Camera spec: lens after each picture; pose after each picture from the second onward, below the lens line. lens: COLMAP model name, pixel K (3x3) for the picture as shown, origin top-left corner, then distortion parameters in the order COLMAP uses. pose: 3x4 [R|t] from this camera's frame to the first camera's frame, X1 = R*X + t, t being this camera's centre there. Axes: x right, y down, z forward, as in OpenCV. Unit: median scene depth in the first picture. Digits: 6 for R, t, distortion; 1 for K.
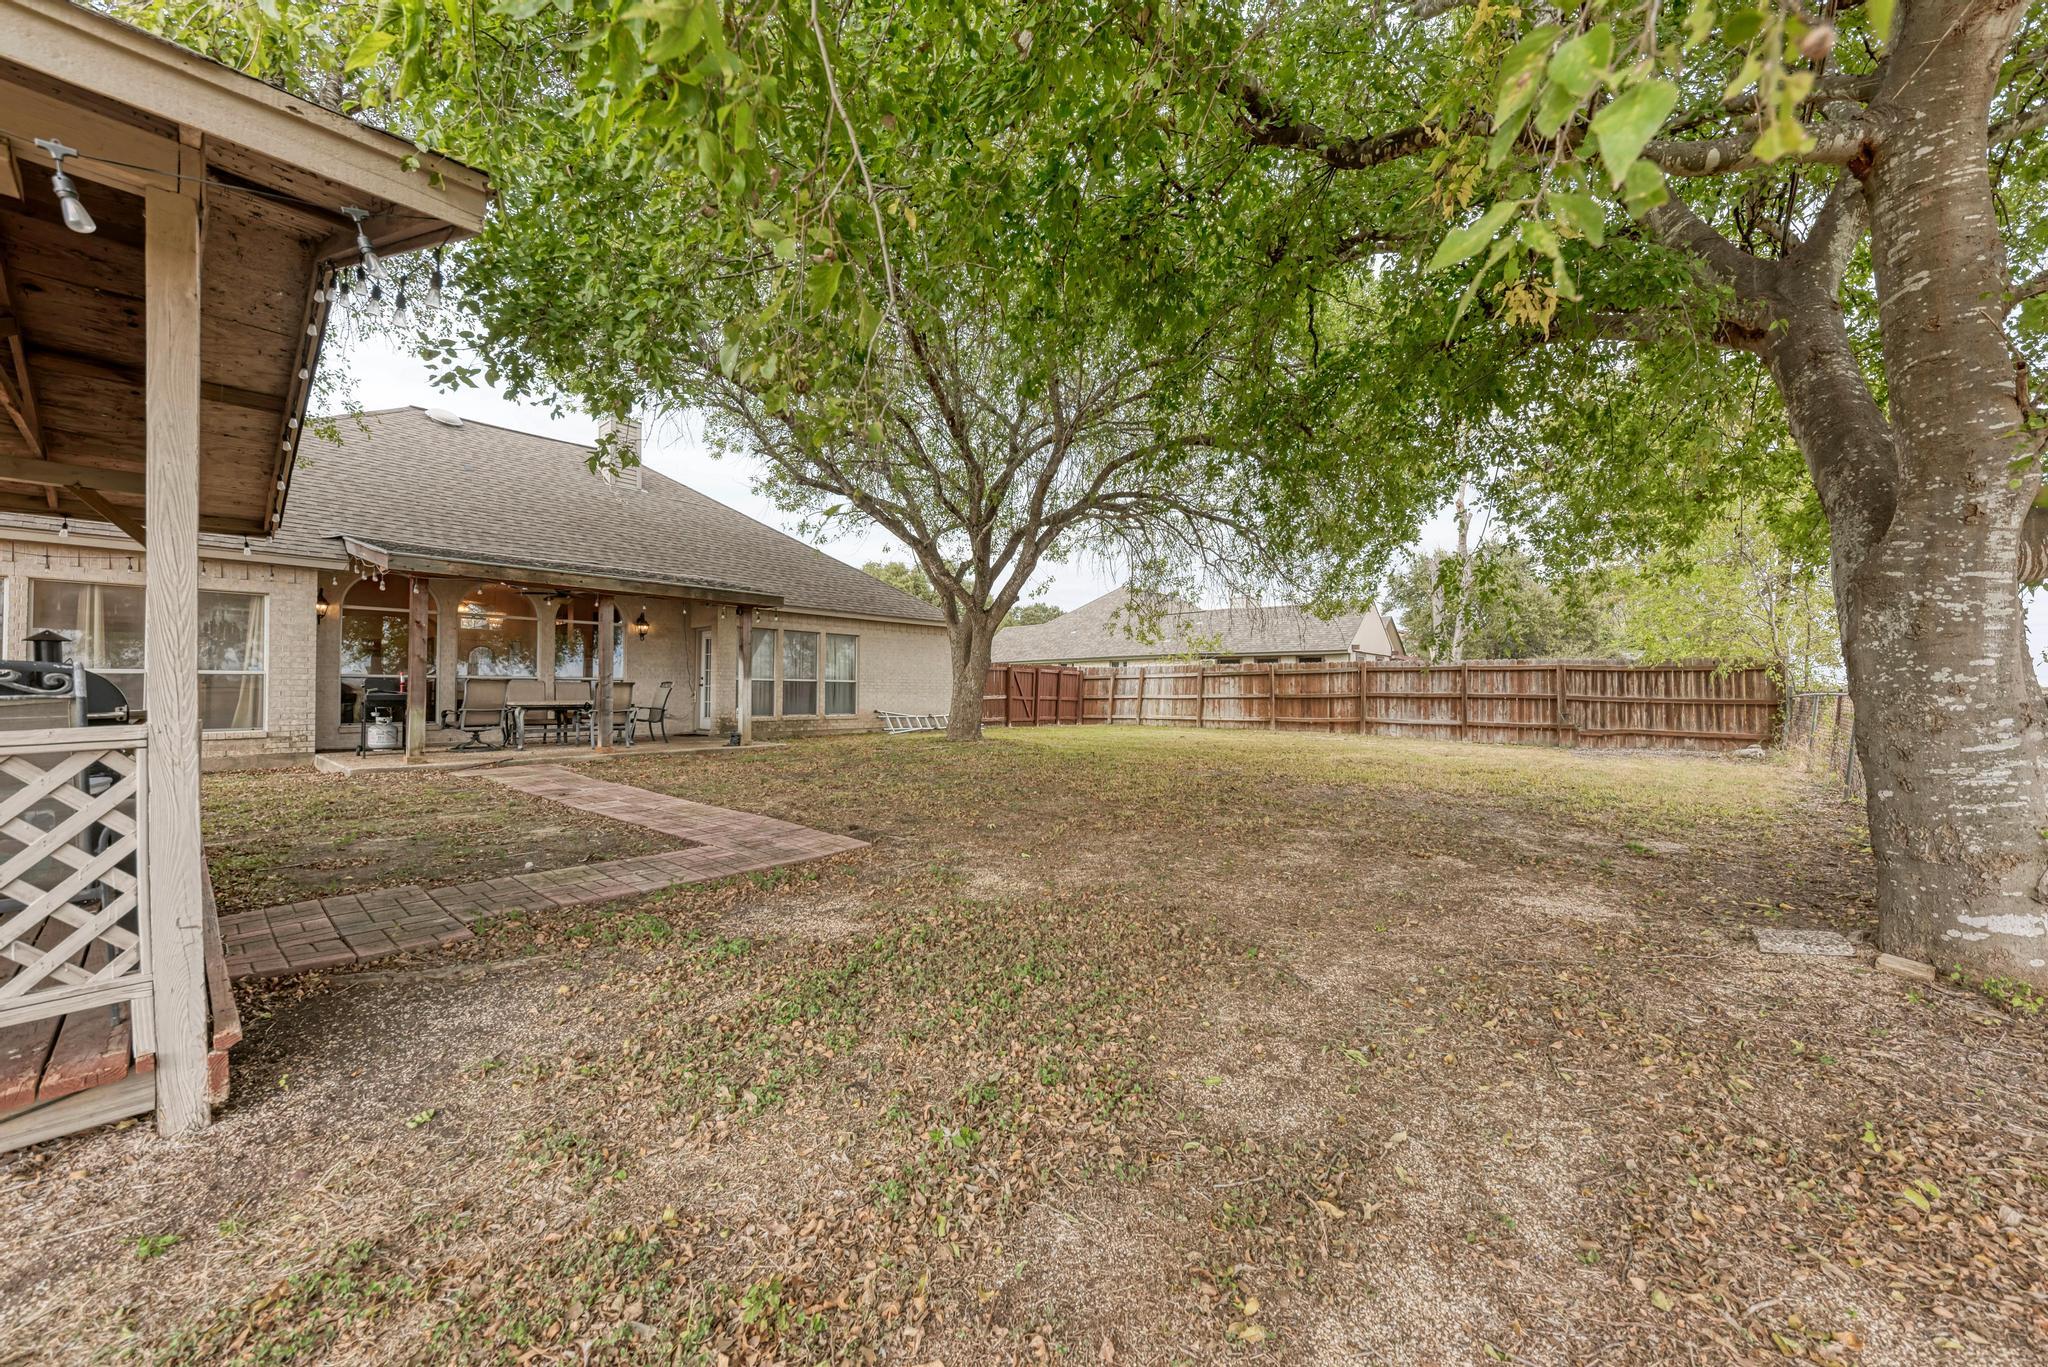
lens RADIAL K [[759.7, 0, 1028.7], [0, 759.7, 689.0], [0, 0, 1]] dist [-0.000095, -0.000133]
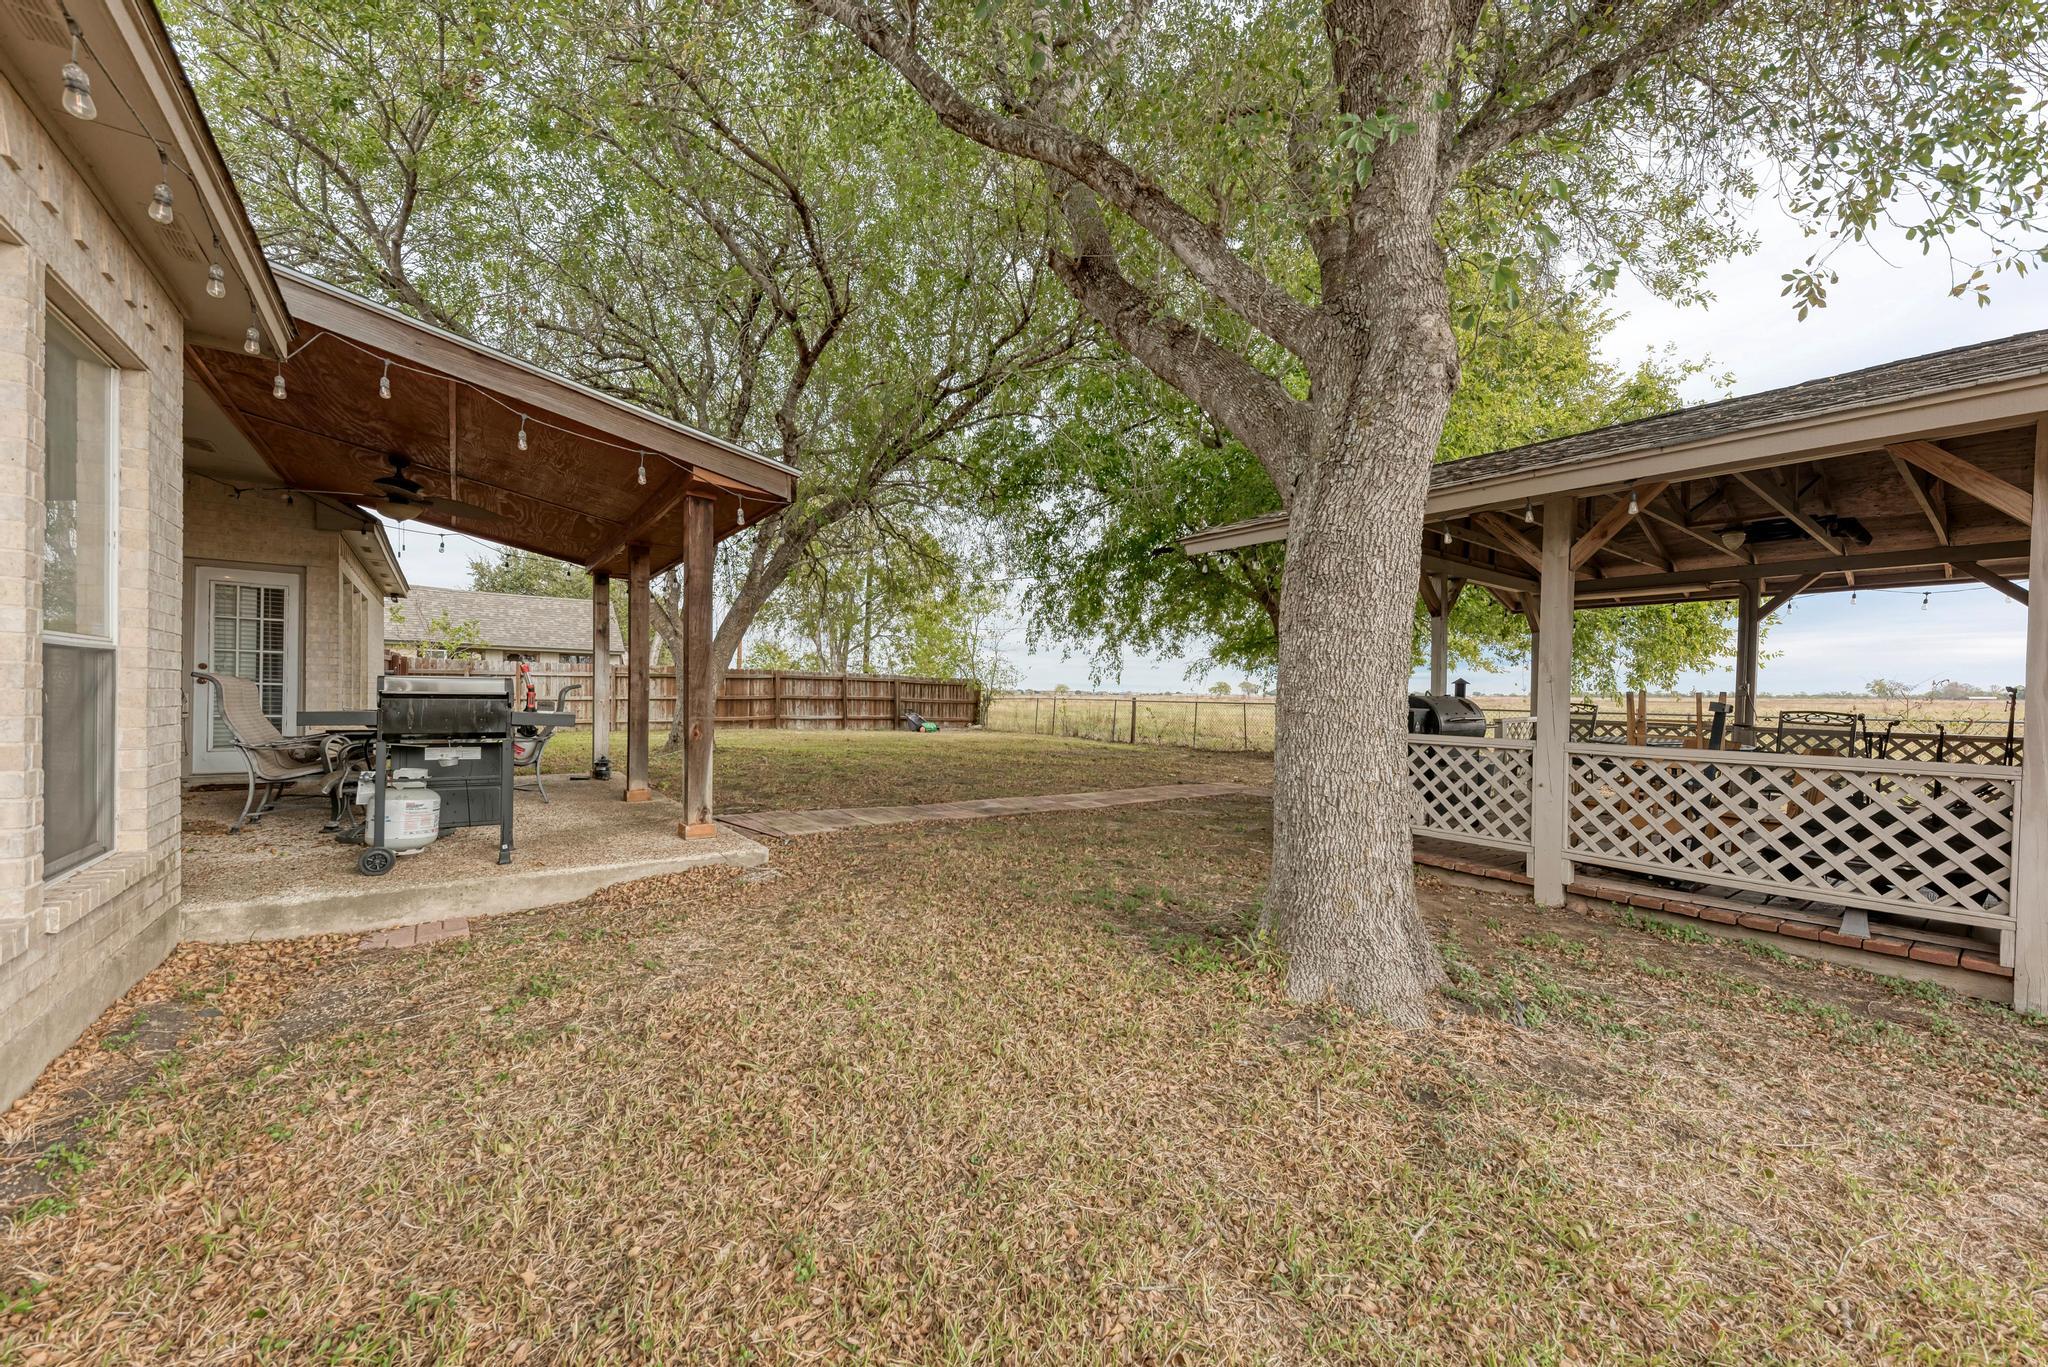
lens RADIAL K [[759.7, 0, 1028.7], [0, 759.7, 693.1], [0, 0, 1]] dist [-0.000095, -0.000133]
pose [[0.214269, 0.005326, 0.976760, -0.711494], [-0.017877, 0.999839, -0.001530, -0.004789], [-0.976611, -0.017134, 0.214330, 0.335822]]
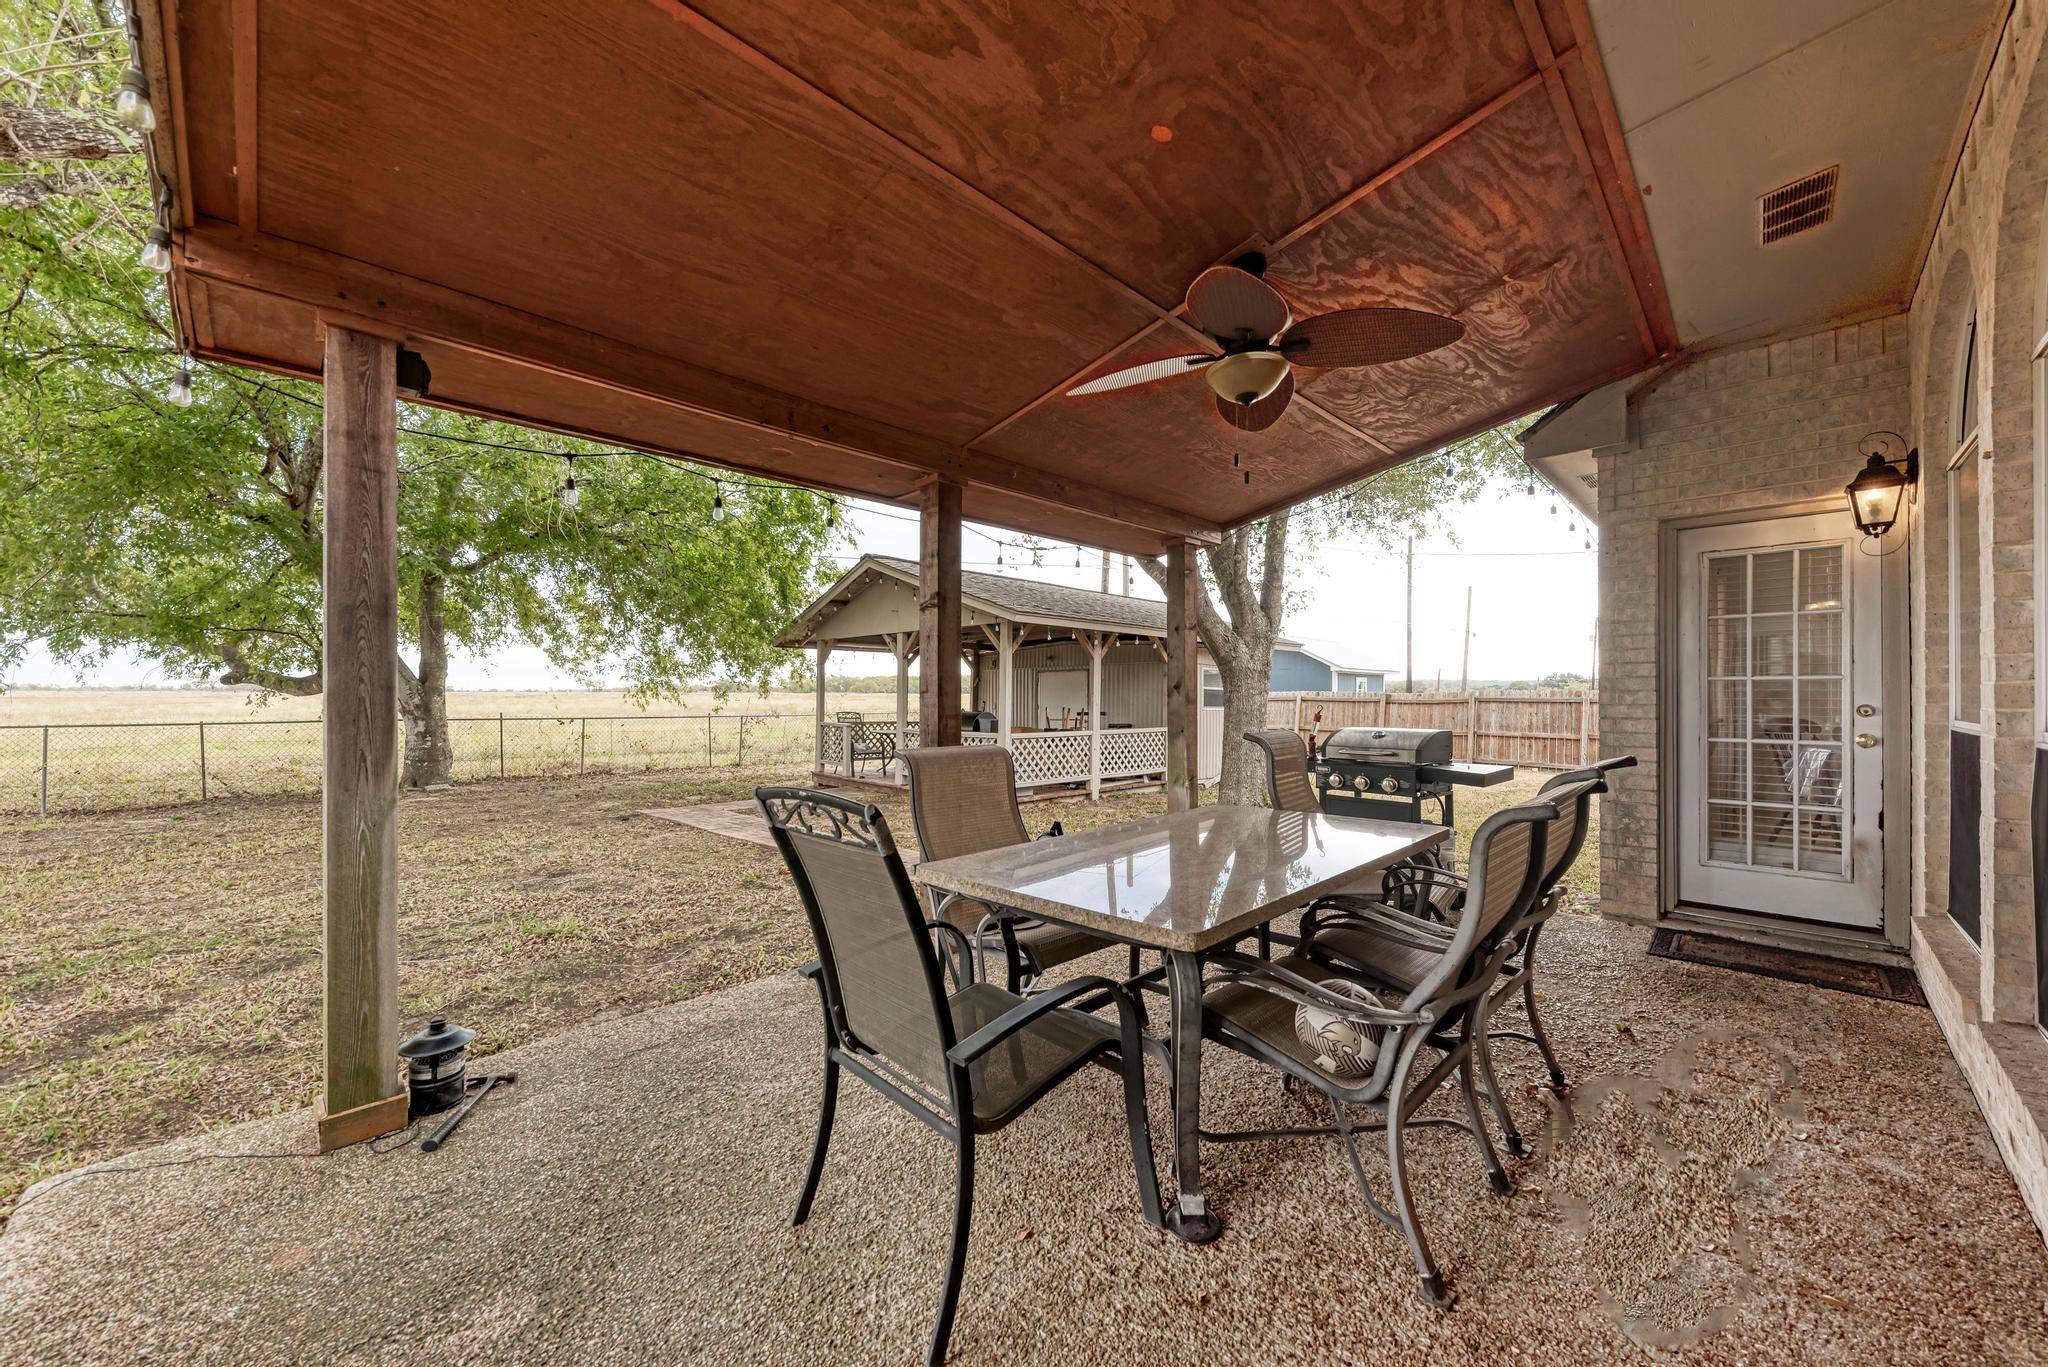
lens RADIAL K [[759.7, 0, 1030.9], [0, 759.7, 690.2], [0, 0, 1]] dist [-0.000095, -0.000133]
pose [[-0.997596, 0.001768, 0.069281, -0.392588], [0.000866, 0.999914, -0.013051, -0.016505], [-0.069298, -0.012960, -0.997512, 0.858485]]
